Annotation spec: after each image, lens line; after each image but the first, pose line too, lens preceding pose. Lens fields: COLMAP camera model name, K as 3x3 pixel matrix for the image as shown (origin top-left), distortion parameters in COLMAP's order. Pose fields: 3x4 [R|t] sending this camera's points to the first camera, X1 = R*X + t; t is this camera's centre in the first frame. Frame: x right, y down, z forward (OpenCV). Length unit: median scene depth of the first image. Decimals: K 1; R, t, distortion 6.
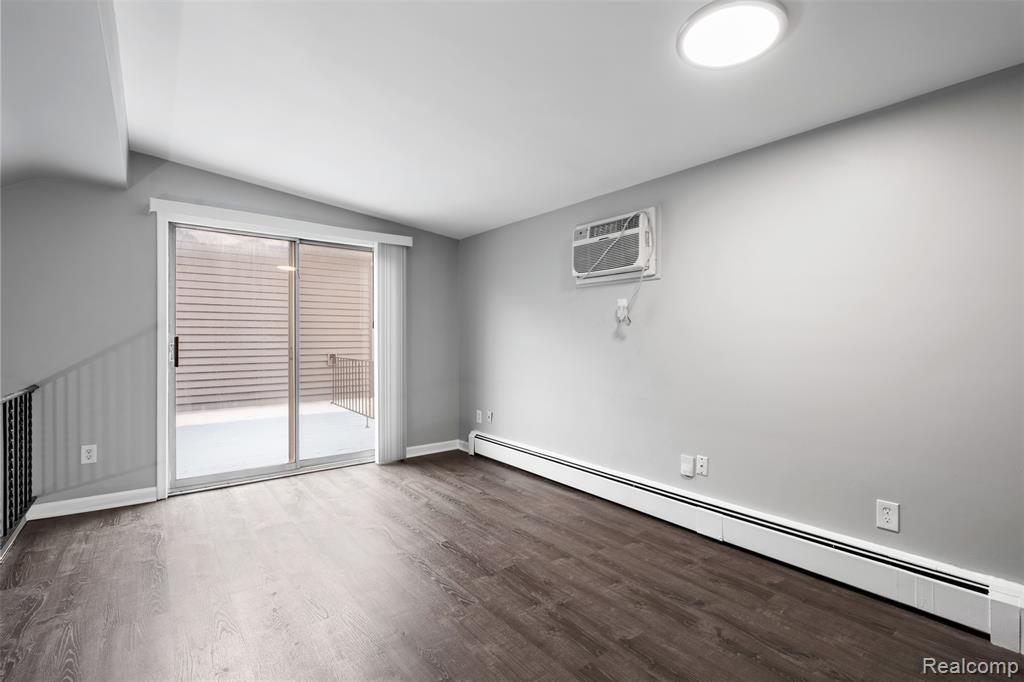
lens RADIAL K [[466.3, 0, 506.2], [0, 466.3, 336.3], [0, 0, 1]] dist [-0.002763, 0.000417]
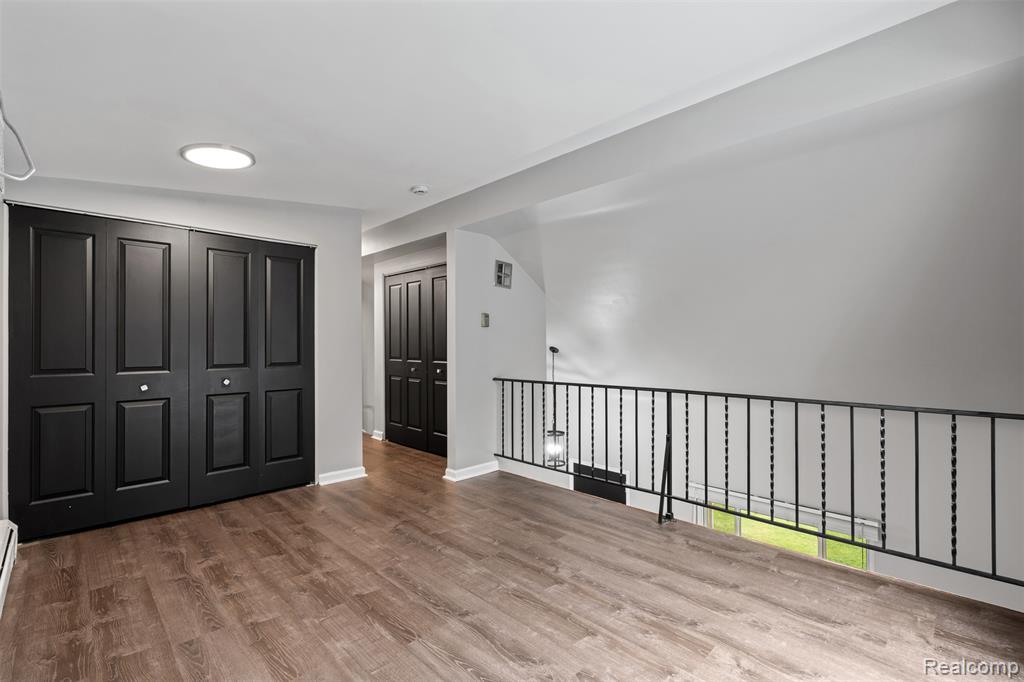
lens RADIAL K [[466.3, 0, 506.2], [0, 466.3, 336.3], [0, 0, 1]] dist [-0.002763, 0.000417]
pose [[-0.994084, 0.004197, -0.108537, -0.230288], [0.007025, 0.999645, -0.025691, 0.007550], [0.108391, -0.026302, -0.993760, 1.976539]]
